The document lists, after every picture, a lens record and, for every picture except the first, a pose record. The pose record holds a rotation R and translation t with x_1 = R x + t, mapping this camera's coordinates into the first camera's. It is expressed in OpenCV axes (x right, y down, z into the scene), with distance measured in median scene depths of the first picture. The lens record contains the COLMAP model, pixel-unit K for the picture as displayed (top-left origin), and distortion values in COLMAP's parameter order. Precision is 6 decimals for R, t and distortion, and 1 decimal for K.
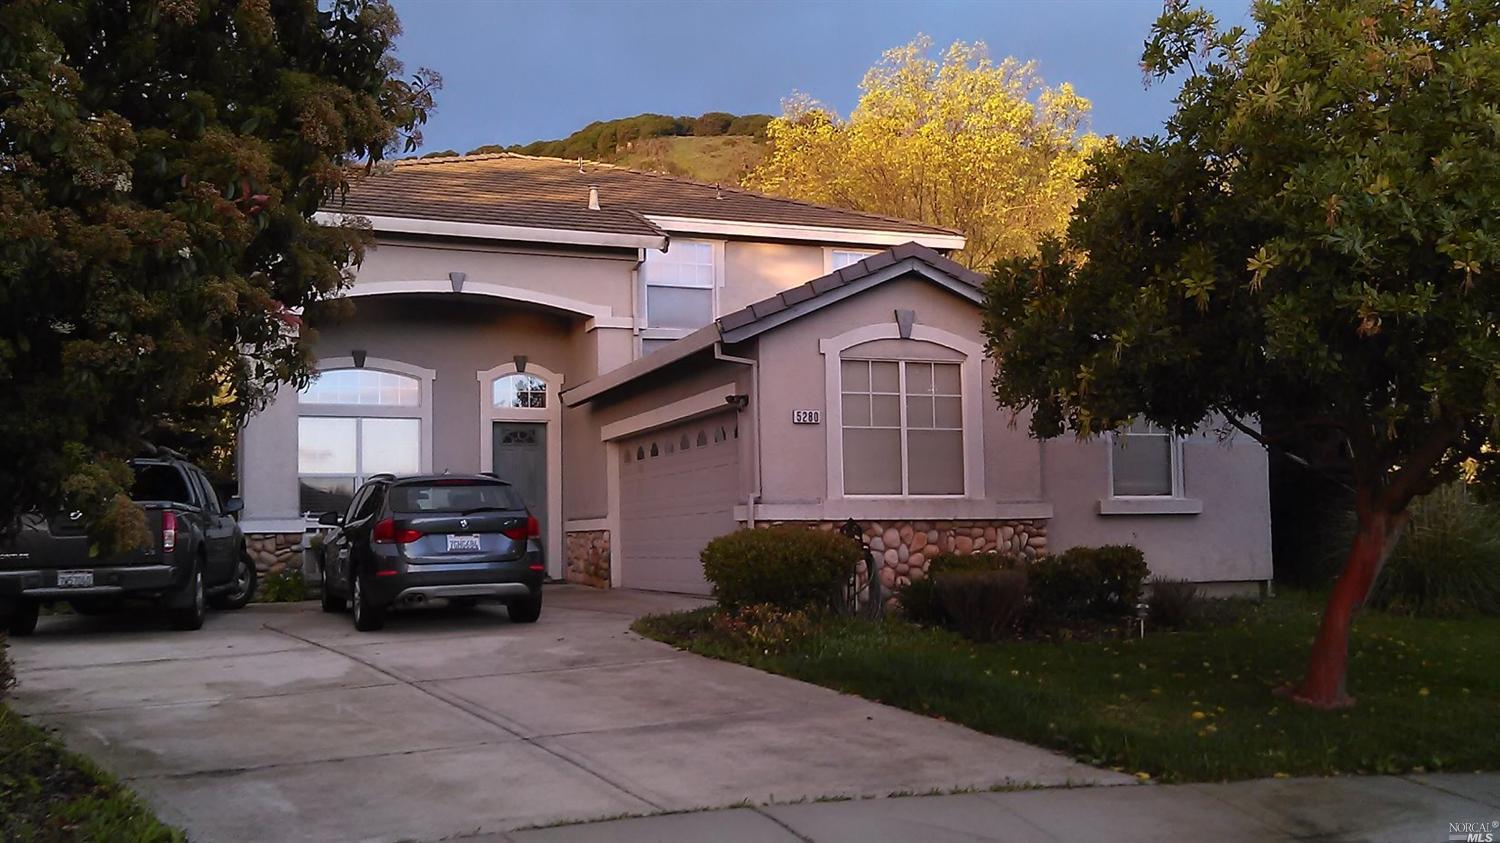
lens RADIAL K [[1362.5, 0, 751.8], [0, 1362.5, 473.8], [0, 0, 1]] dist [0.037712, 0.005720]
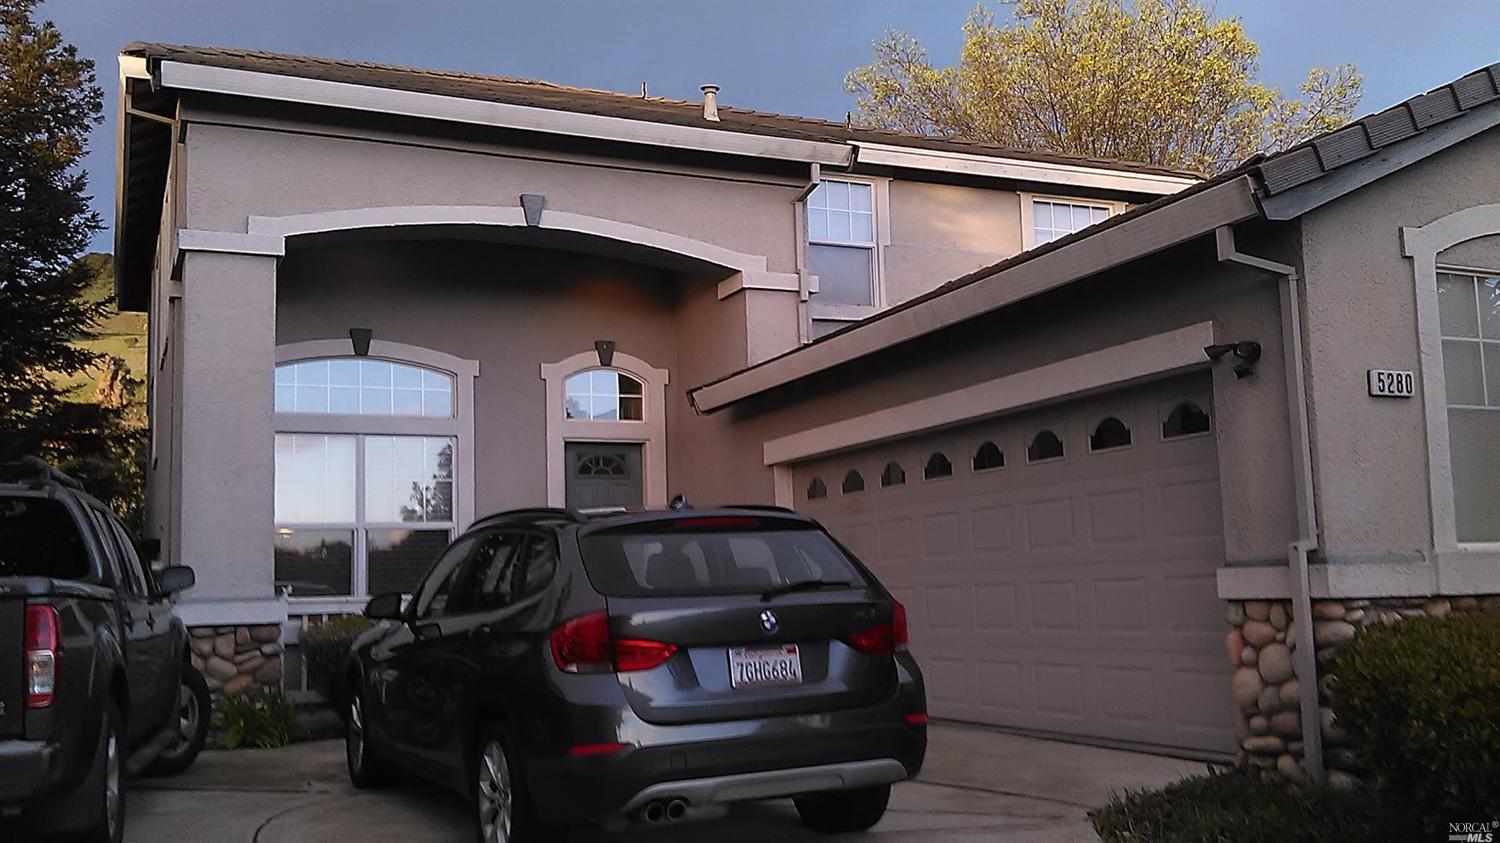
lens RADIAL K [[1356.4, 0, 749.7], [0, 1356.4, 464.0], [0, 0, 1]] dist [0.008033, 0.008202]
pose [[0.997450, -0.008859, 0.070815, -0.169011], [0.012401, 0.998685, -0.049746, 0.006374], [-0.070281, 0.050498, 0.996248, 0.403151]]
